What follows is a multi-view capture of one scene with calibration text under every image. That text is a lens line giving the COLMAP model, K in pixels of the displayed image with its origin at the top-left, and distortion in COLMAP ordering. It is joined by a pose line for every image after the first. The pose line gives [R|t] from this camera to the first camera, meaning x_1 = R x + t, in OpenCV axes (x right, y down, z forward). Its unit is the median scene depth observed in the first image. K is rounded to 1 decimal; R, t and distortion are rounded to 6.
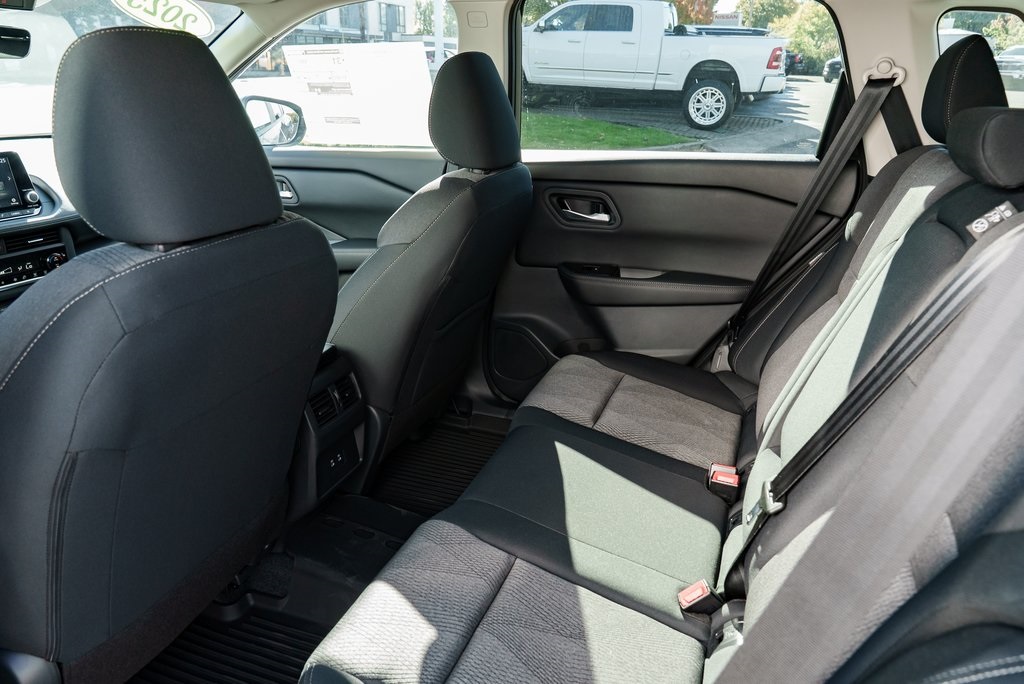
lens RADIAL K [[699.6, 0, 518.0], [0, 699.6, 349.8], [0, 0, 1]] dist [-0.027444, 0.023502]
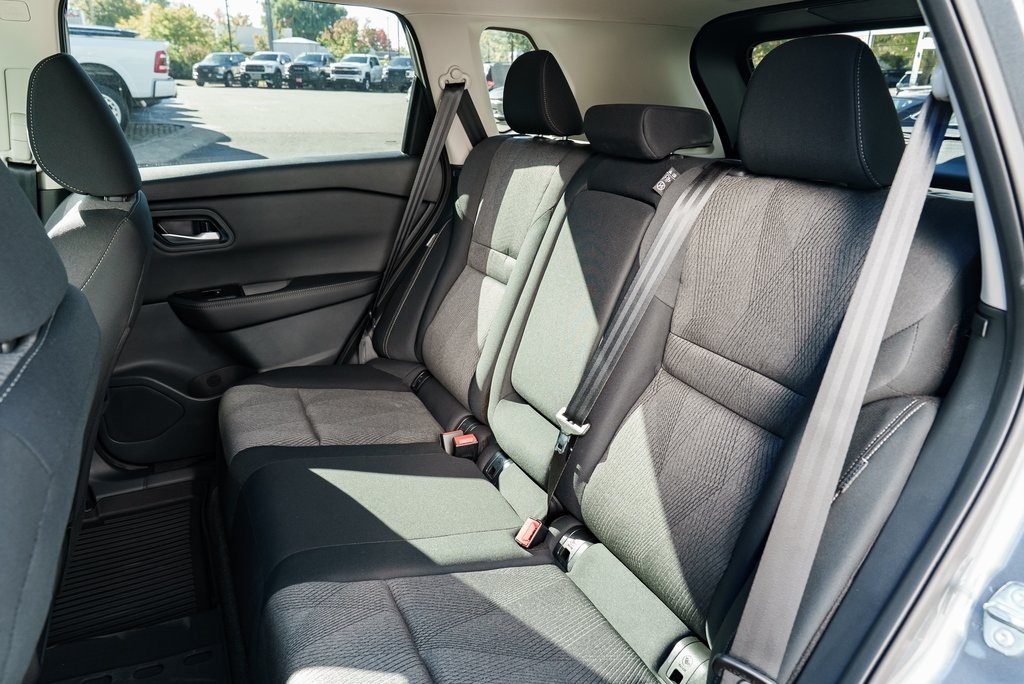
lens RADIAL K [[699.6, 0, 499.3], [0, 699.6, 352.3], [0, 0, 1]] dist [-0.027444, 0.023502]
pose [[0.688541, -0.262632, 0.675970, -0.286652], [0.263637, 0.958993, 0.104054, -0.039428], [-0.675579, 0.106565, 0.729546, 0.094289]]
